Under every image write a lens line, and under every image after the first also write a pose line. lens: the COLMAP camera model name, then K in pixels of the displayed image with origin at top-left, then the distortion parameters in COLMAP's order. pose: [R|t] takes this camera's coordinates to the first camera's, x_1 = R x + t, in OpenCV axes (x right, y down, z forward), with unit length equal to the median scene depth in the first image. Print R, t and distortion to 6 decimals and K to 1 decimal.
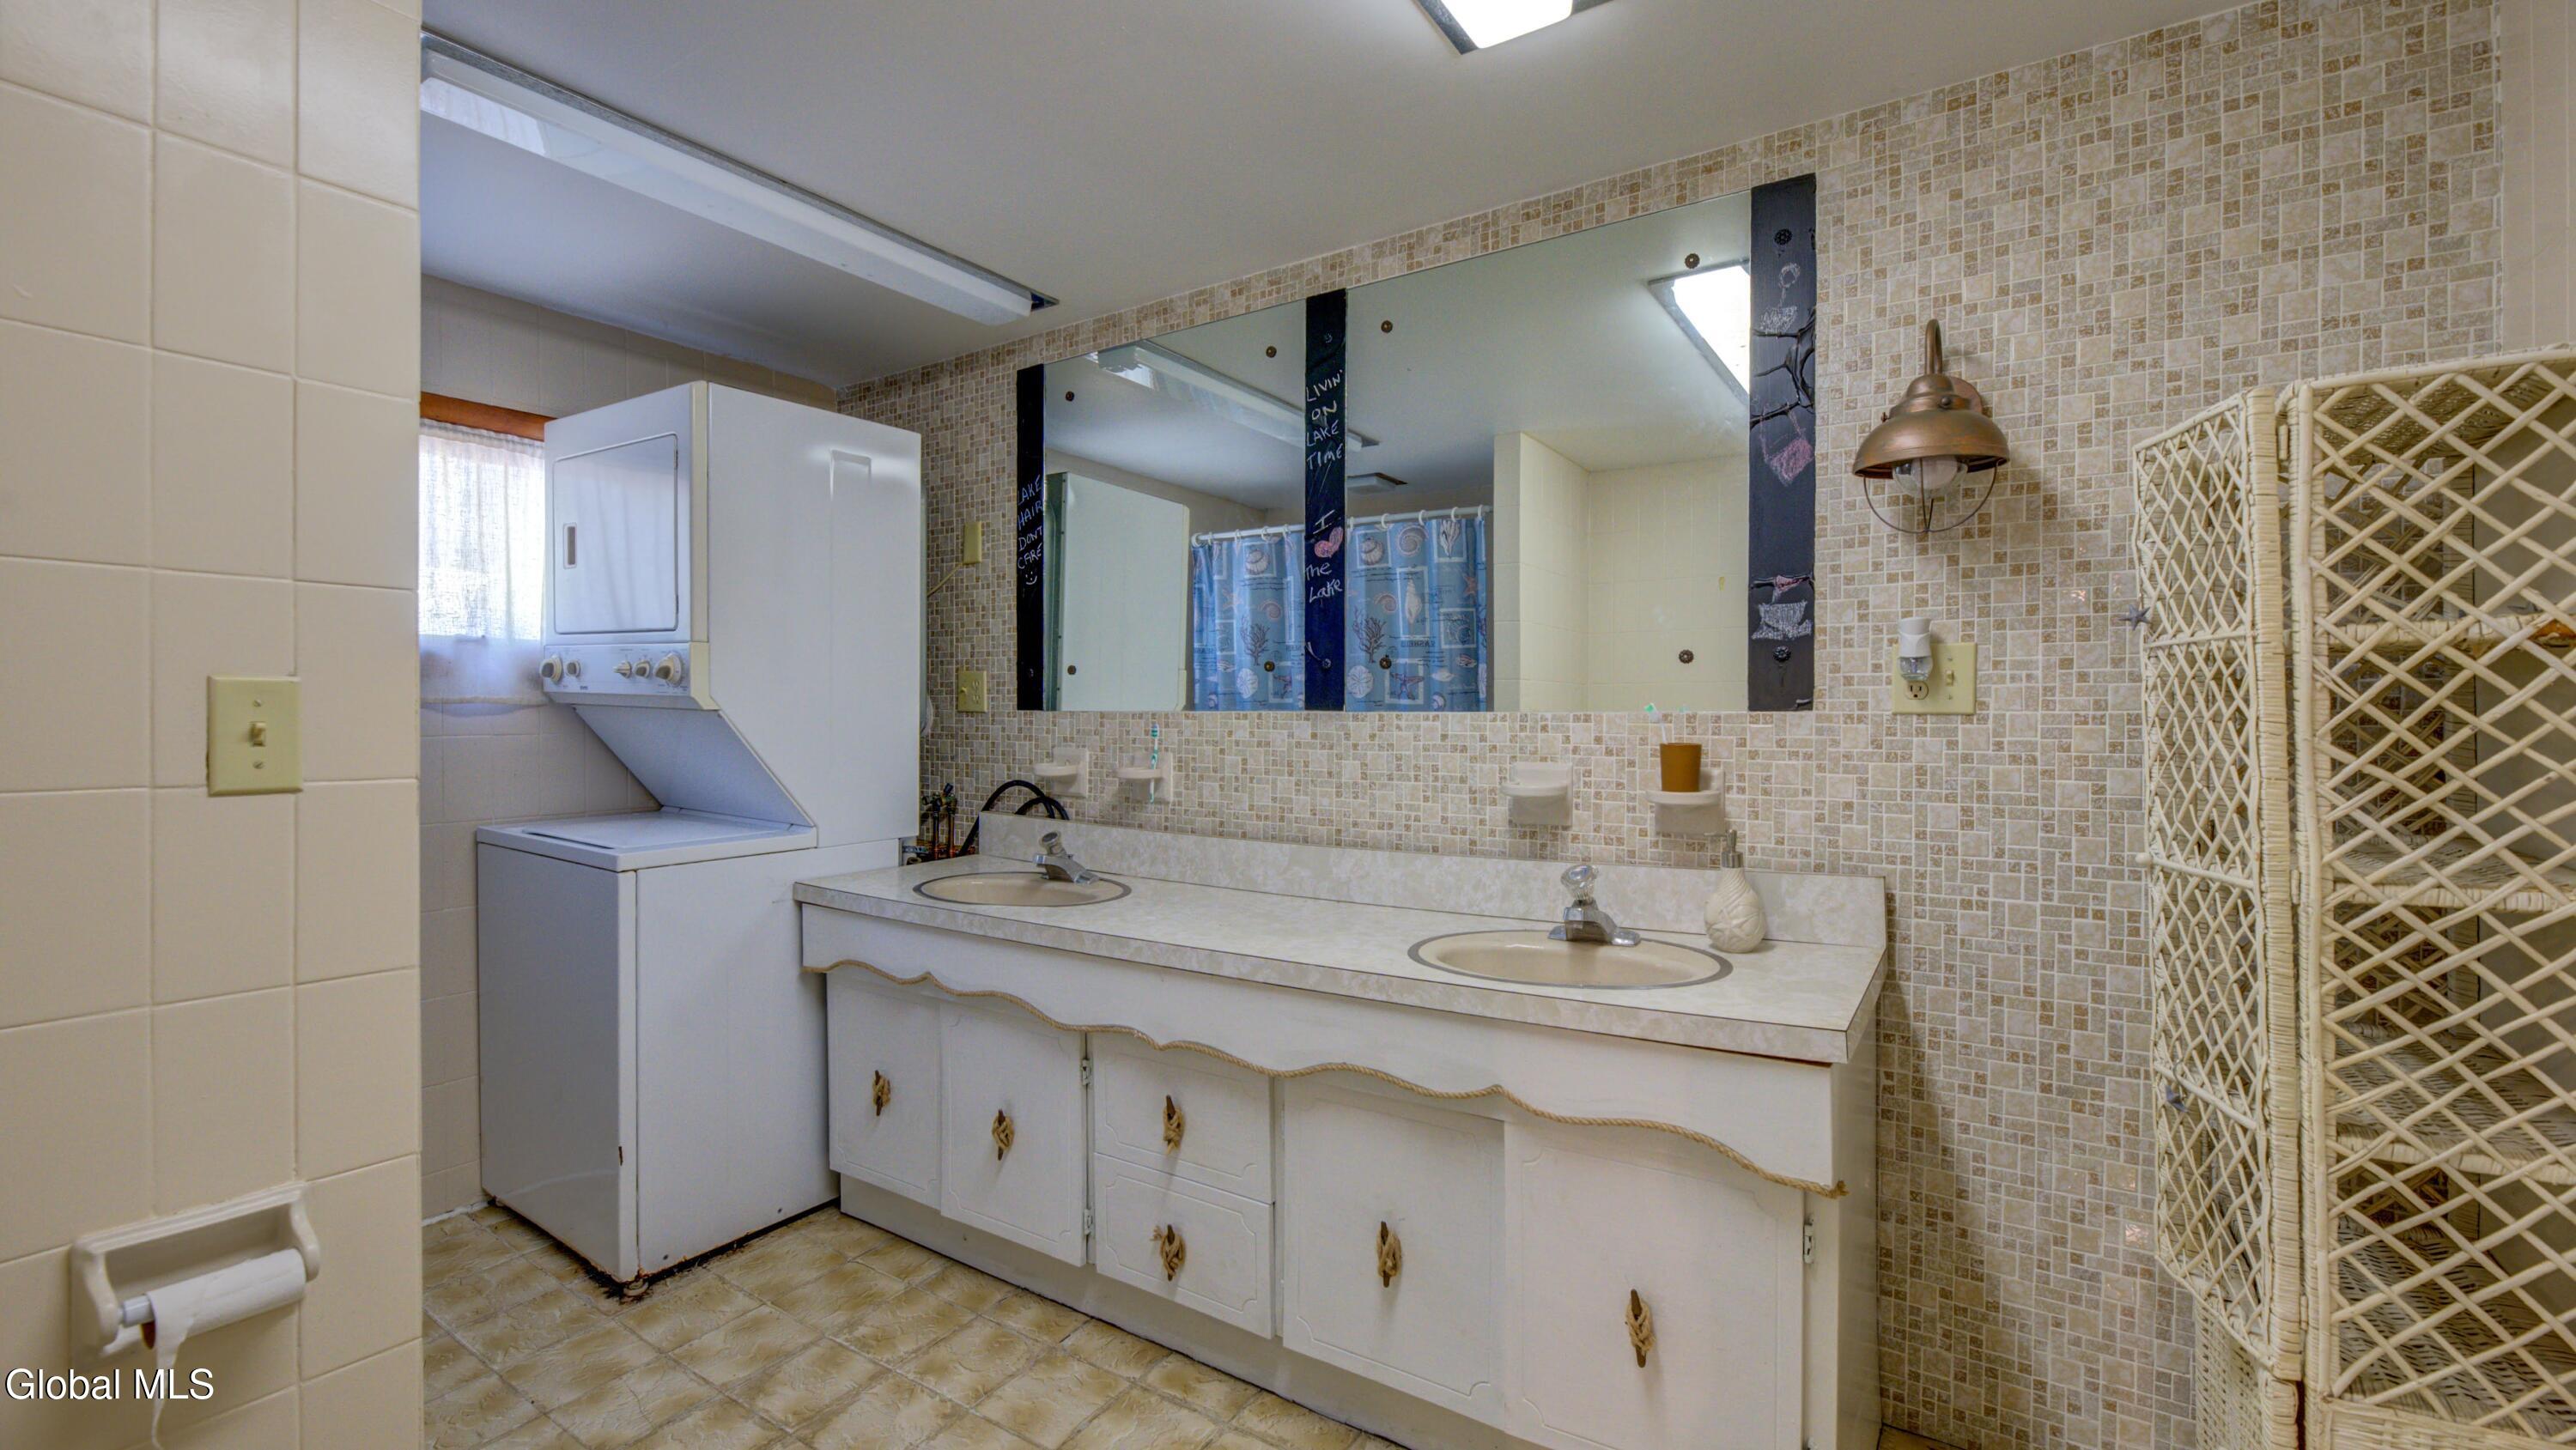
lens RADIAL K [[1049.5, 0, 1287.8], [0, 1049.5, 715.4], [0, 0, 1]] dist [-0.002348, -0.002478]
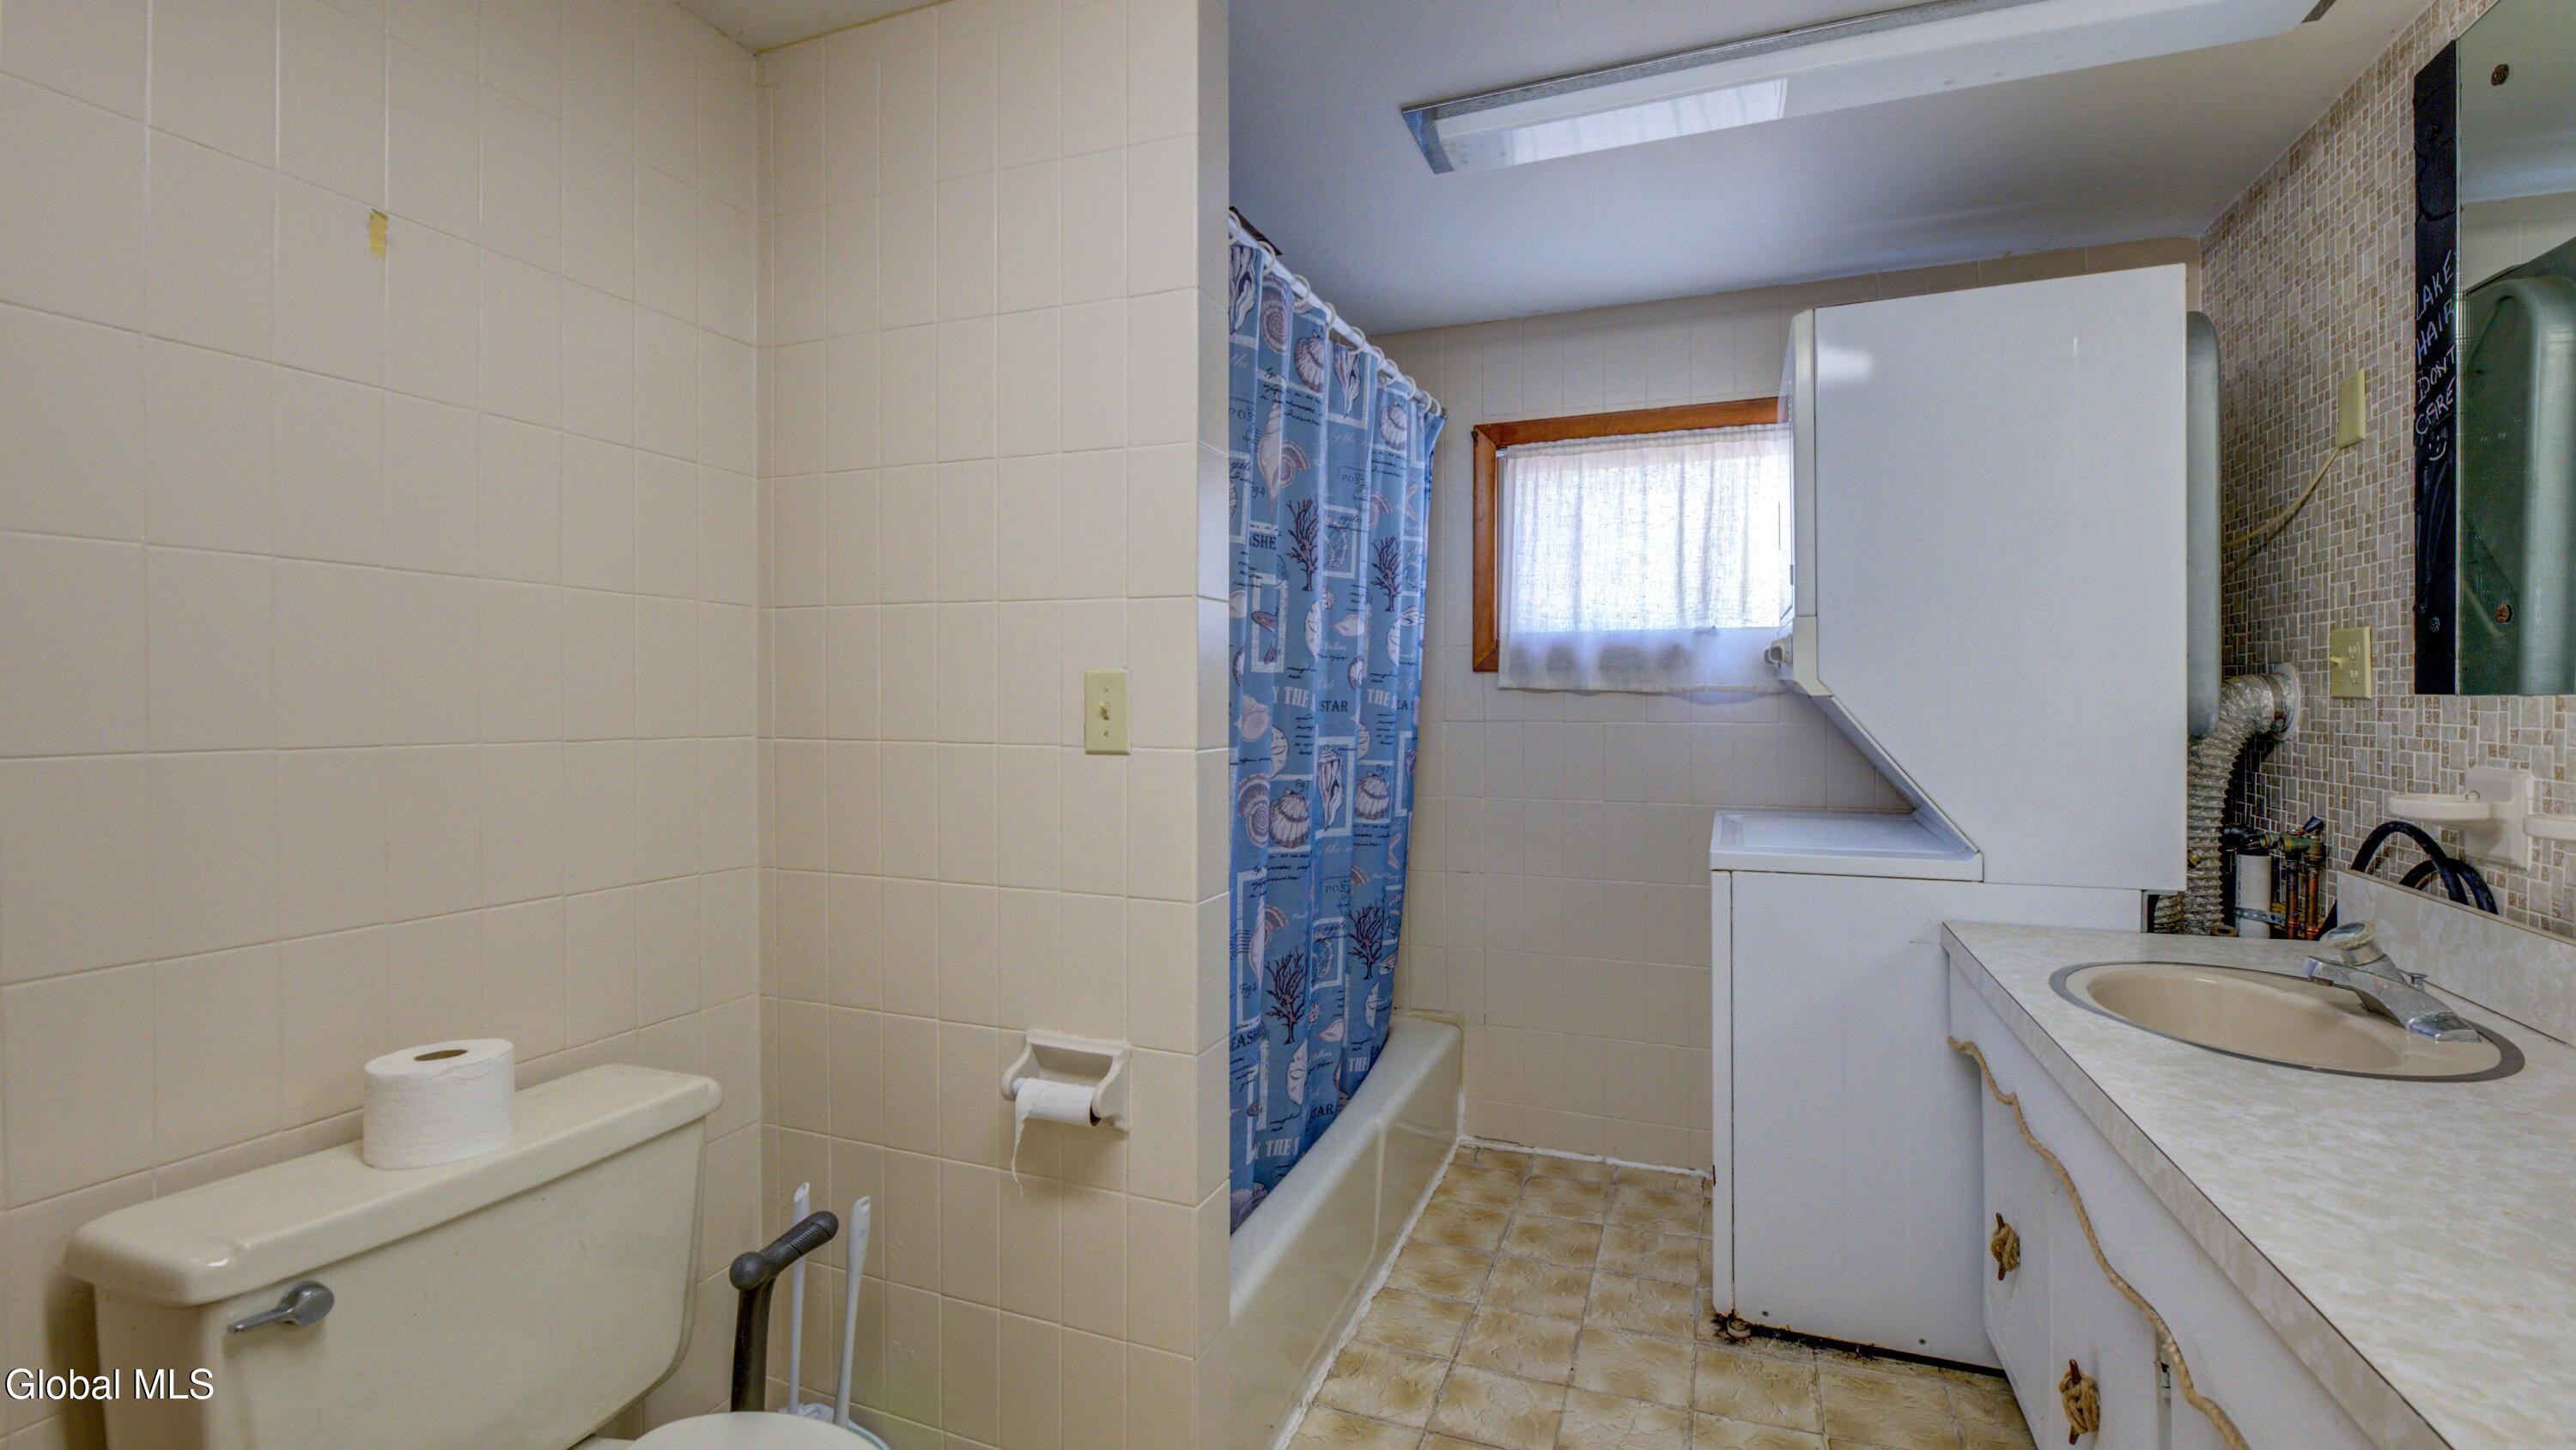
lens RADIAL K [[1049.5, 0, 1162.3], [0, 1049.5, 698.6], [0, 0, 1]] dist [-0.002348, -0.002478]
pose [[0.221094, -0.002626, -0.975249, 0.135954], [-0.004102, 0.999985, -0.003622, 0.002008], [0.975244, 0.004801, 0.221080, 0.260283]]
